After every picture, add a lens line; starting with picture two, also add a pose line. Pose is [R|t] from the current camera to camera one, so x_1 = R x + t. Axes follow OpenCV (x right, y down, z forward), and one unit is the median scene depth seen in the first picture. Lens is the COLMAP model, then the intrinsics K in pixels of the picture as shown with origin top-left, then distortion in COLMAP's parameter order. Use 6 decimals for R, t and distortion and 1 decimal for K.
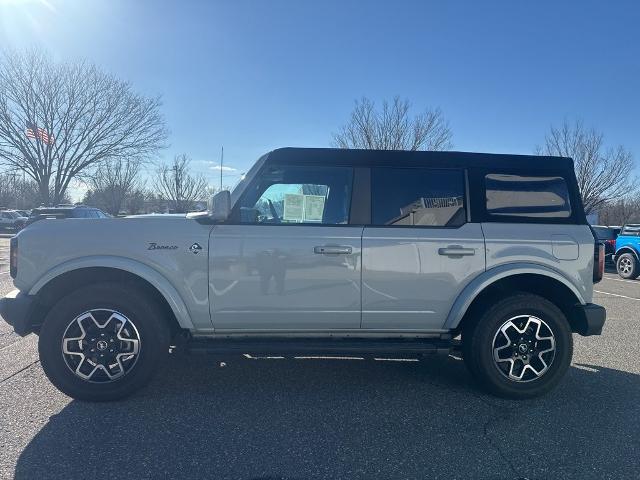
lens RADIAL K [[450.6, 0, 324.6], [0, 450.6, 236.7], [0, 0, 1]] dist [0.044630, -0.048607]
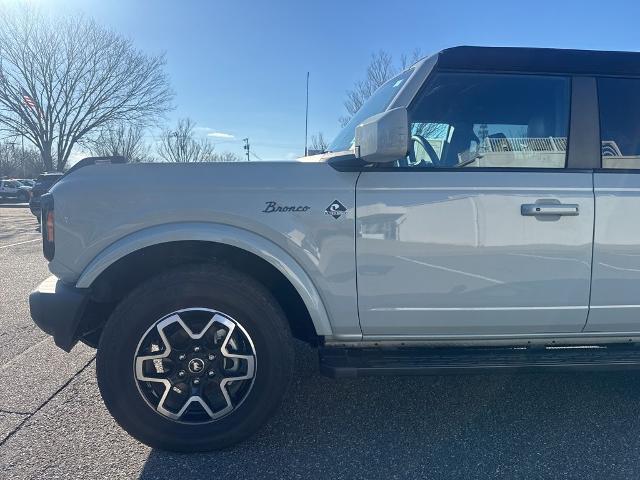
lens RADIAL K [[450.6, 0, 319.4], [0, 450.6, 233.5], [0, 0, 1]] dist [0.044630, -0.048607]
pose [[0.999841, -0.013290, -0.011847, -0.041477], [0.014052, 0.997670, 0.066758, 0.002383], [0.010933, -0.066914, 0.997699, 0.052147]]
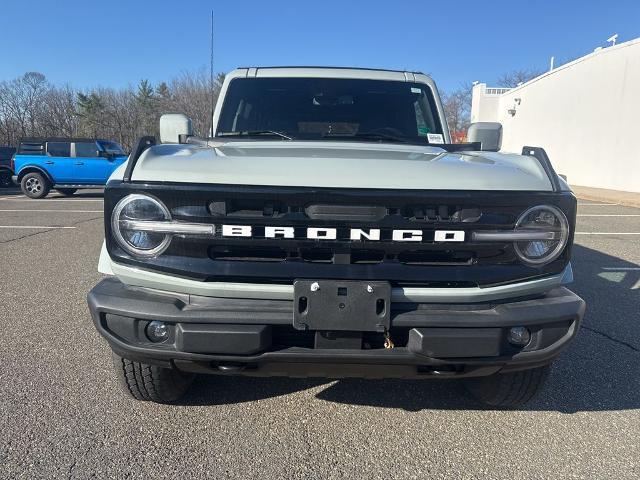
lens RADIAL K [[450.6, 0, 322.3], [0, 450.6, 242.9], [0, 0, 1]] dist [0.044630, -0.048607]
pose [[0.090781, -0.209592, 0.973565, -0.165869], [0.013942, 0.977774, 0.209198, -0.007701], [-0.995773, -0.005418, 0.091686, 0.166477]]
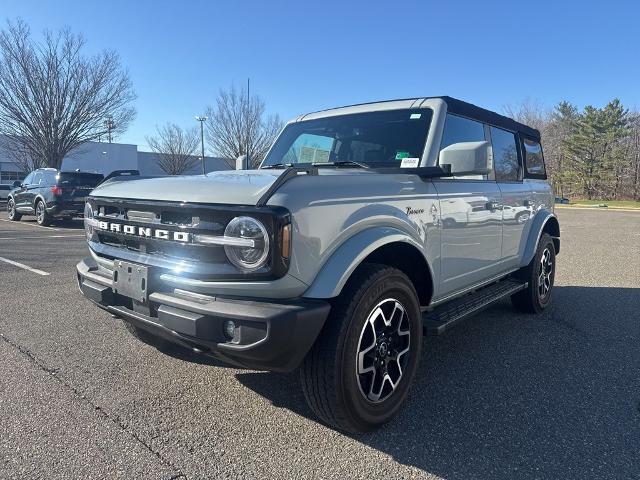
lens RADIAL K [[450.6, 0, 316.1], [0, 450.6, 239.6], [0, 0, 1]] dist [0.044630, -0.048607]
pose [[0.715711, -0.100543, 0.691121, -0.141165], [0.031581, 0.993230, 0.111790, -0.002945], [-0.697682, -0.058183, 0.714041, 0.075628]]
